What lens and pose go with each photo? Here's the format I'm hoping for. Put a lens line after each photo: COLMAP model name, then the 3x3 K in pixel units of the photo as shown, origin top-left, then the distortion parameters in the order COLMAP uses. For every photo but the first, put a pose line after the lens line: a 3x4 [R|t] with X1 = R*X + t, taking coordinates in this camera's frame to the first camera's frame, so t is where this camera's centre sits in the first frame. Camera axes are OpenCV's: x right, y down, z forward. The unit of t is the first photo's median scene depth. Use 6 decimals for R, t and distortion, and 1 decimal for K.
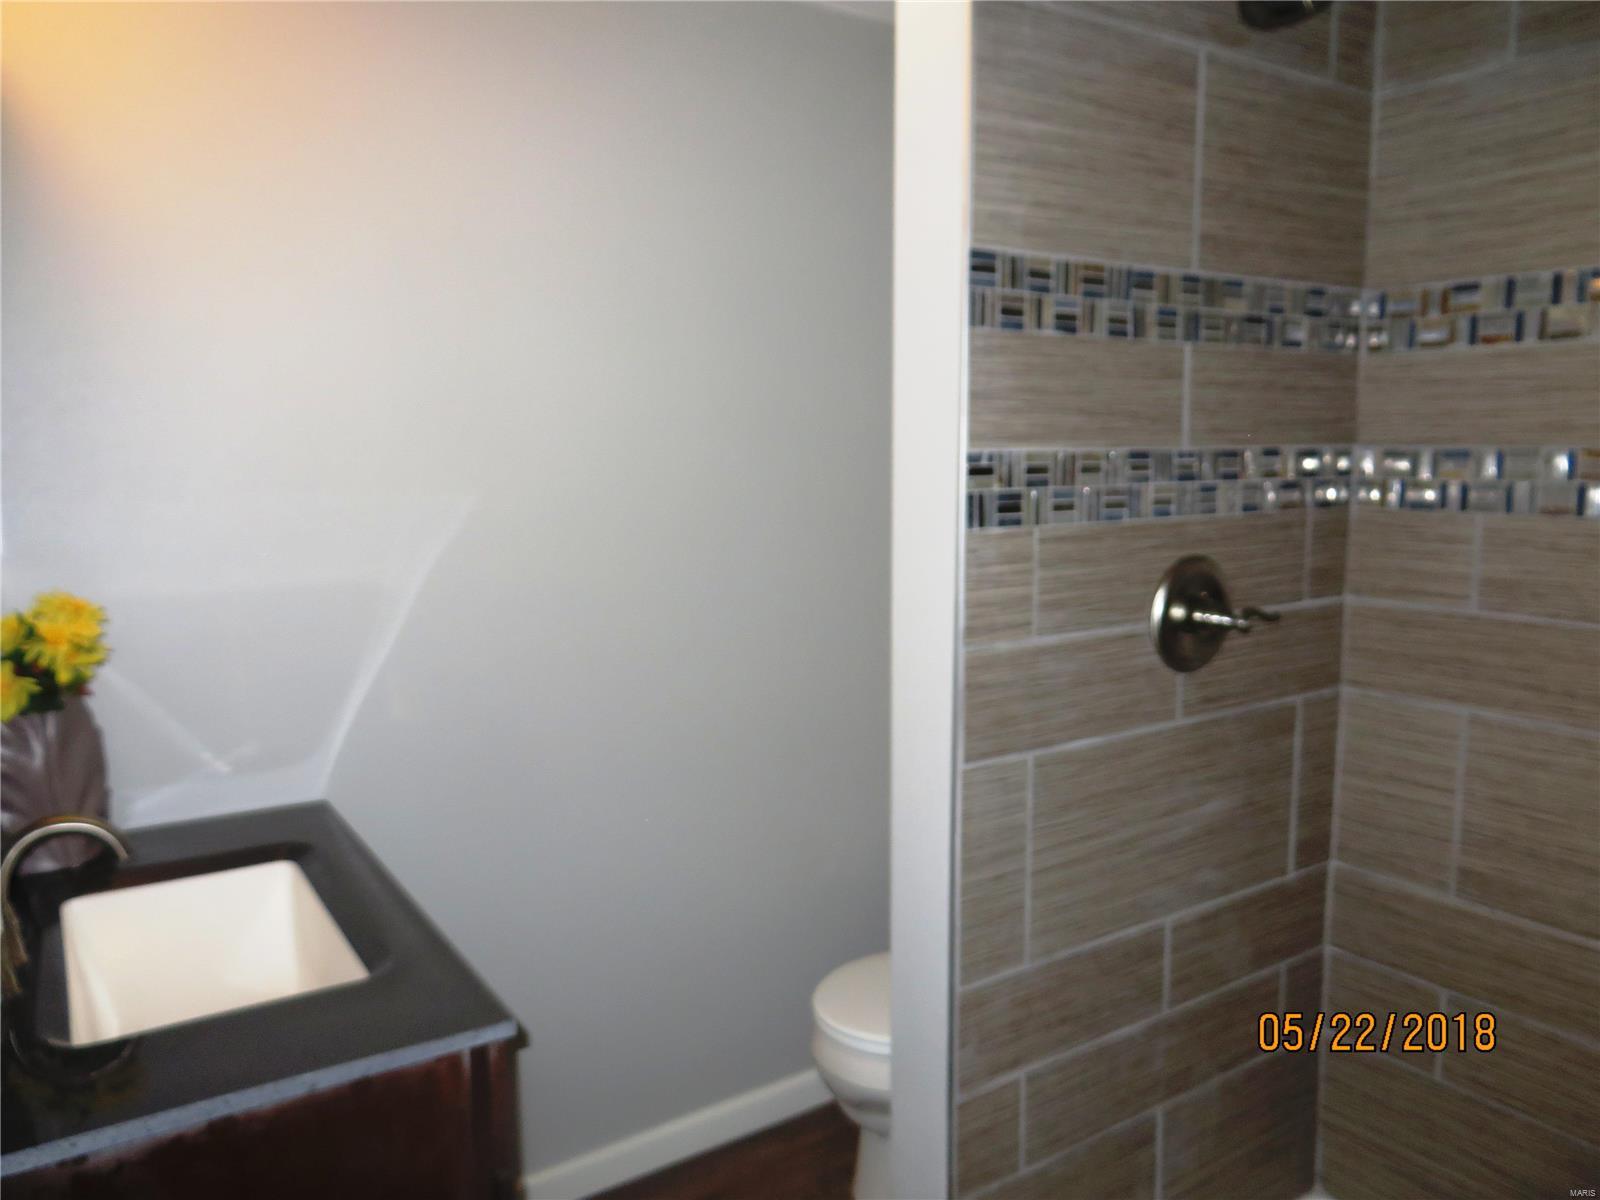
lens RADIAL K [[1198.9, 0, 799.8], [0, 1198.9, 598.4], [0, 0, 1]] dist [-0.027285, 0.015604]
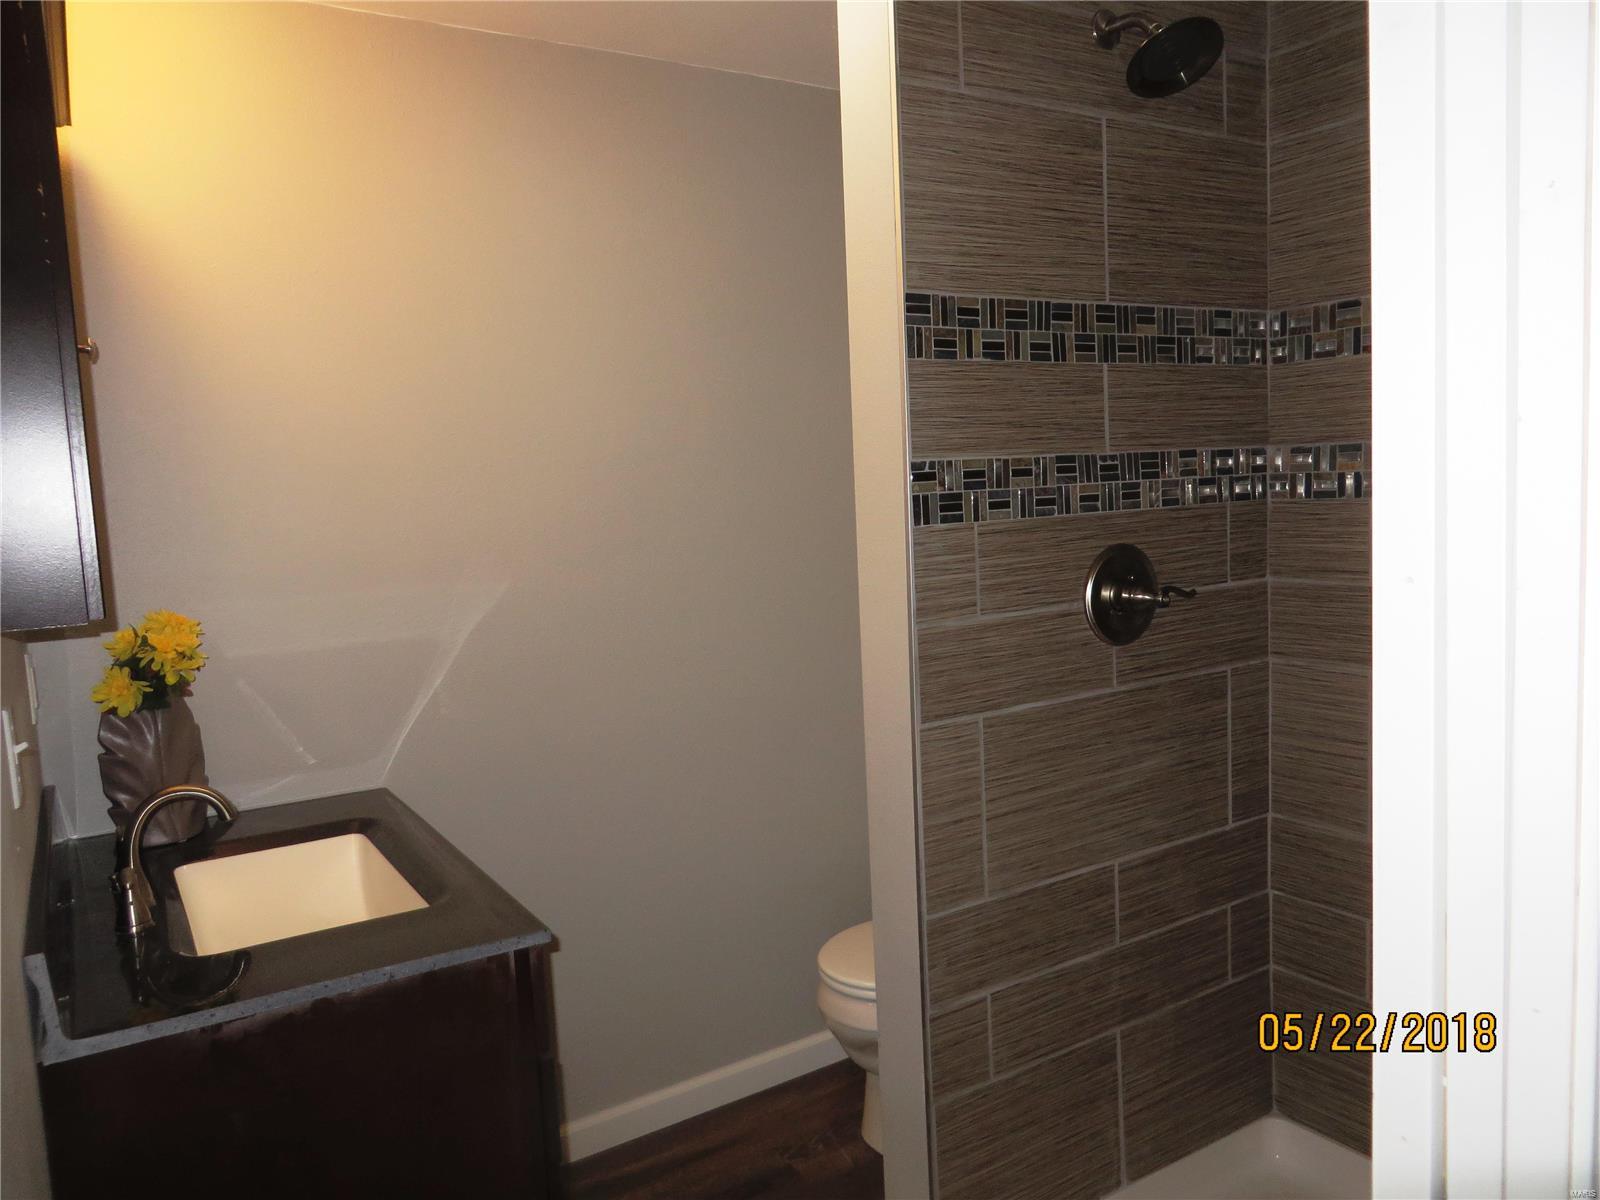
lens RADIAL K [[1198.9, 0, 801.5], [0, 1198.9, 600.0], [0, 0, 1]] dist [-0.027285, 0.015604]
pose [[0.998893, -0.037218, -0.028780, 0.053374], [0.036482, 0.999005, -0.025669, 0.038943], [0.029706, 0.024590, 0.999256, -0.180327]]
